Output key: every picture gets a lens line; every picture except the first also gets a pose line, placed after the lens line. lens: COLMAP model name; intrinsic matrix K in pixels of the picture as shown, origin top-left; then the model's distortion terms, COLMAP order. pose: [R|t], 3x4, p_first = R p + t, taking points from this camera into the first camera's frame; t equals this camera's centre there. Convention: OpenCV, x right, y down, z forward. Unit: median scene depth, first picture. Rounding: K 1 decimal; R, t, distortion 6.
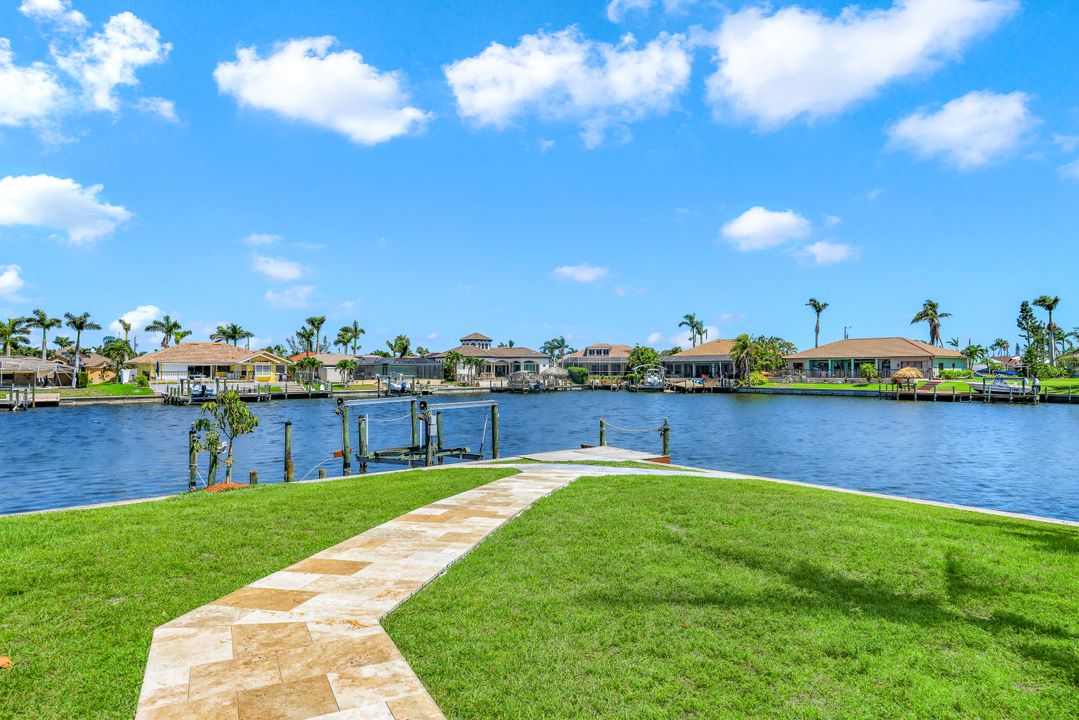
lens RADIAL K [[650.6, 0, 551.7], [0, 650.6, 354.4], [0, 0, 1]] dist [0.004458, 0.000988]
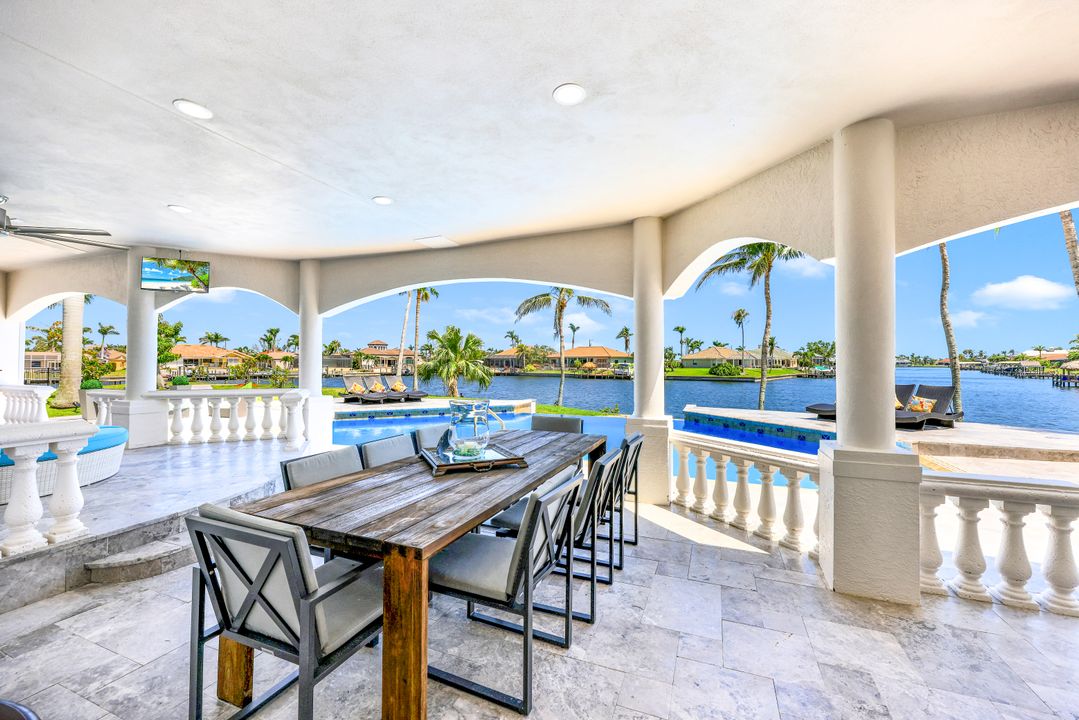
lens RADIAL K [[442.3, 0, 537.2], [0, 442.3, 362.1], [0, 0, 1]] dist [0.002115, -0.000194]
pose [[0.986631, 0.006119, 0.162855, 0.124629], [-0.009550, 0.999748, 0.020297, -0.004796], [-0.162690, -0.021581, 0.986441, -0.220551]]
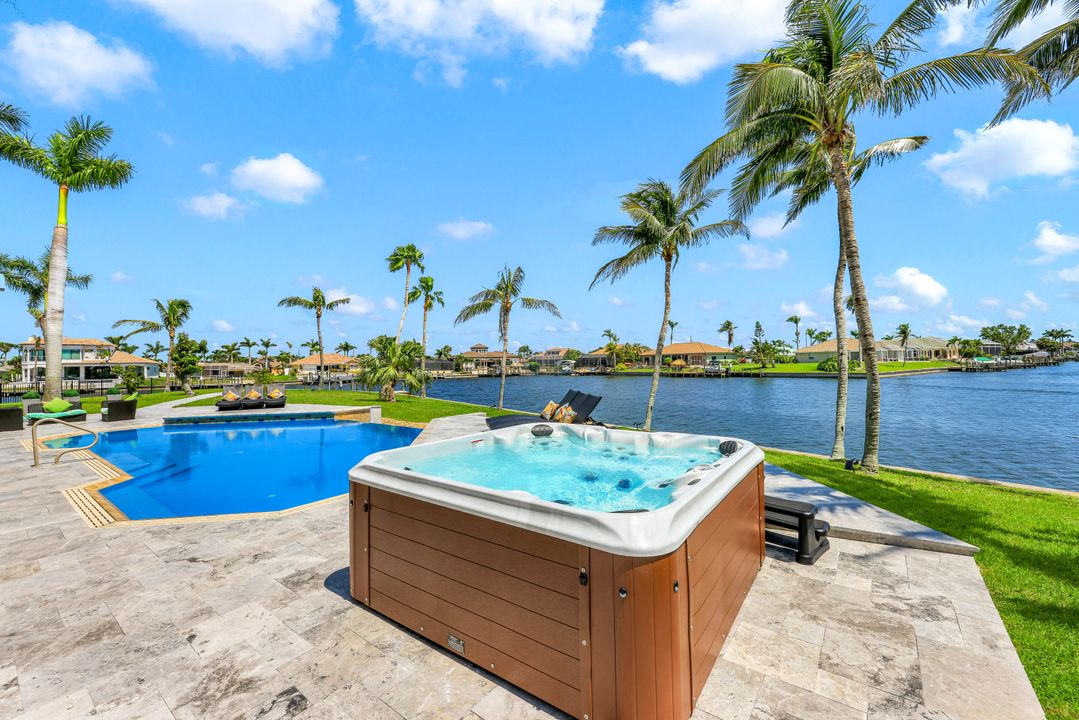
lens RADIAL K [[443.5, 0, 539.5], [0, 443.5, 360.0], [0, 0, 1]] dist [0.014830, -0.000070]
pose [[0.995102, -0.019535, -0.096903, 0.198825], [0.021200, 0.999644, 0.016186, -0.005963], [0.096552, -0.018161, 0.995162, -0.222952]]
